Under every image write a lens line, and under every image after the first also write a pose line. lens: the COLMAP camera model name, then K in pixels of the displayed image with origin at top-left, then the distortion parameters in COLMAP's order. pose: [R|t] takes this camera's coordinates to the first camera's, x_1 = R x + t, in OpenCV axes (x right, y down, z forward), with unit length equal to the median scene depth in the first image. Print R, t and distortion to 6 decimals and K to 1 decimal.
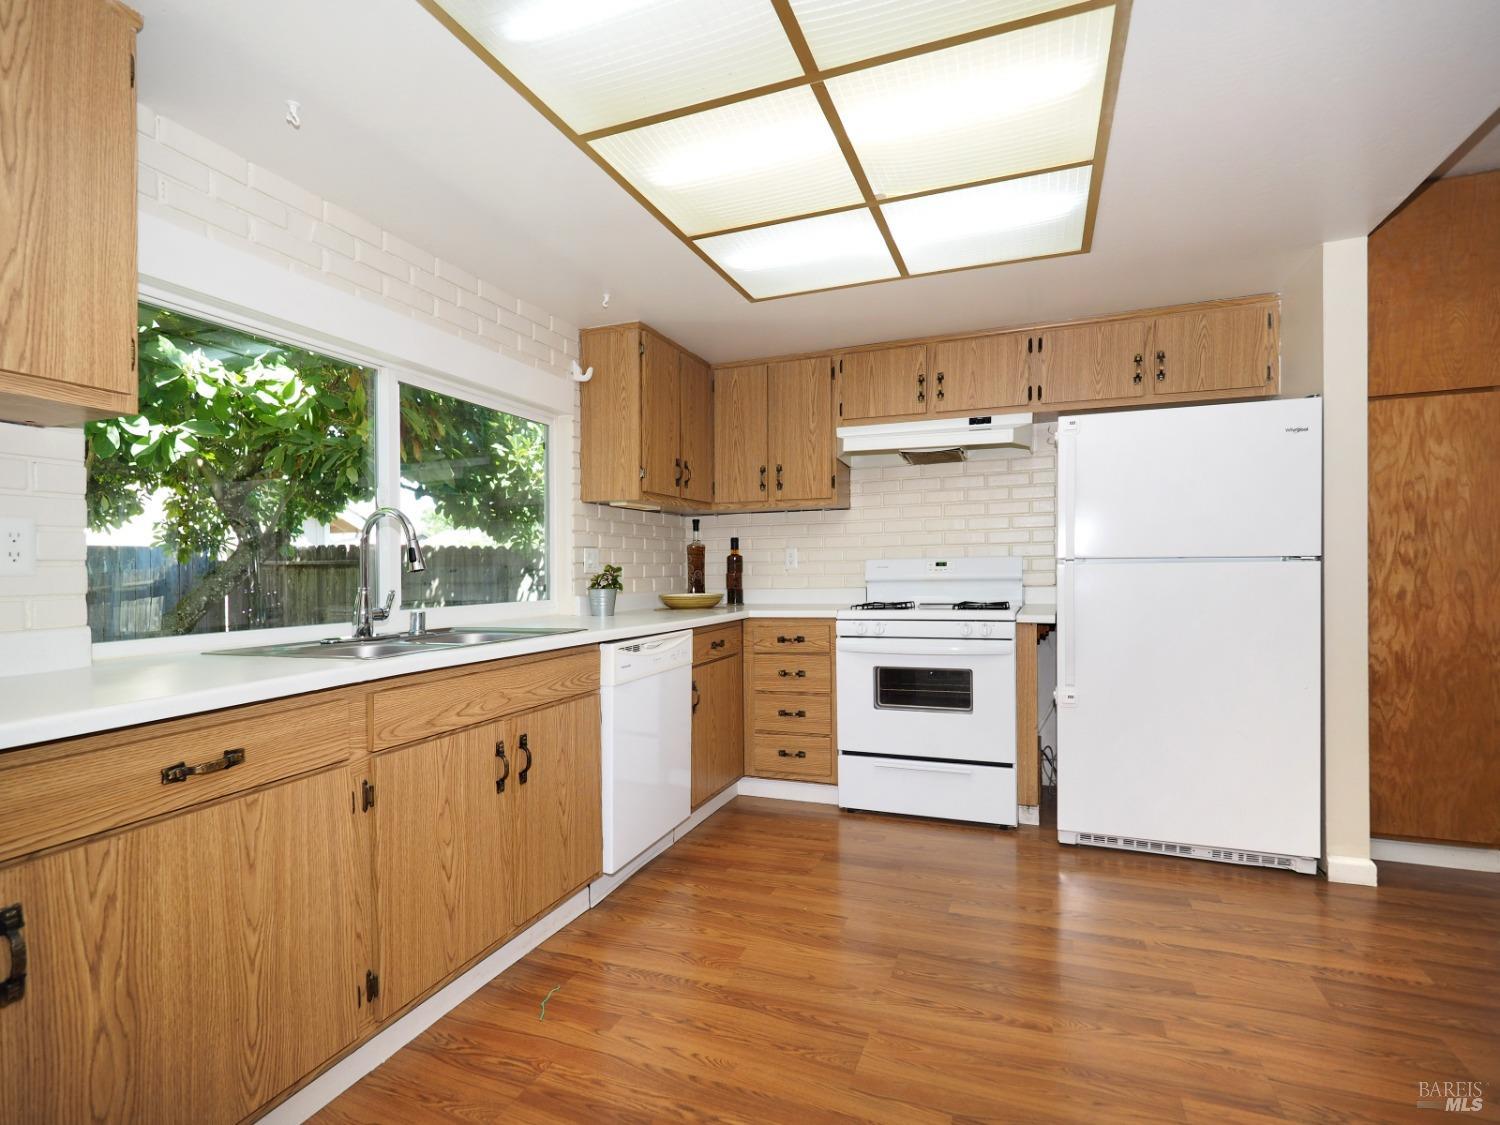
lens RADIAL K [[745.5, 0, 748.6], [0, 745.5, 577.0], [0, 0, 1]] dist [0.003579, 0.000789]
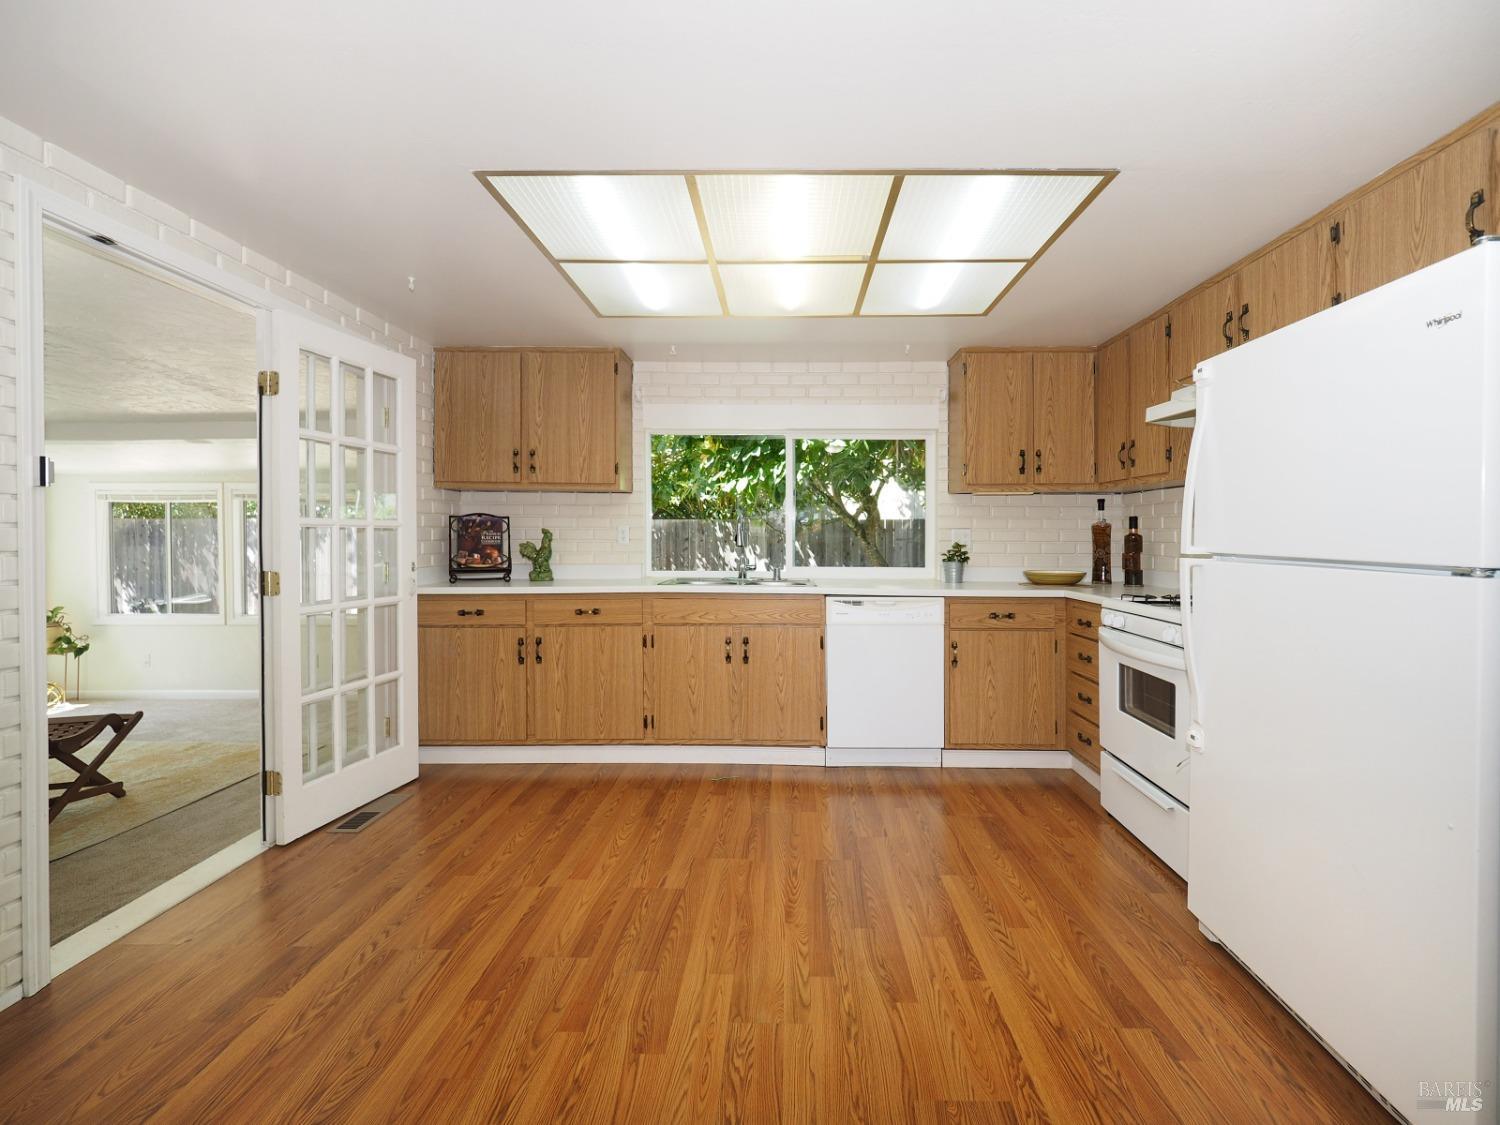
lens RADIAL K [[661.9, 0, 745.3], [0, 661.9, 538.6], [0, 0, 1]] dist [-0.001847, -0.000303]
pose [[0.307259, 0.019697, -0.951422, 1.300590], [-0.015318, 0.999759, 0.015751, -0.059647], [0.951503, 0.009734, 0.307486, 0.517391]]
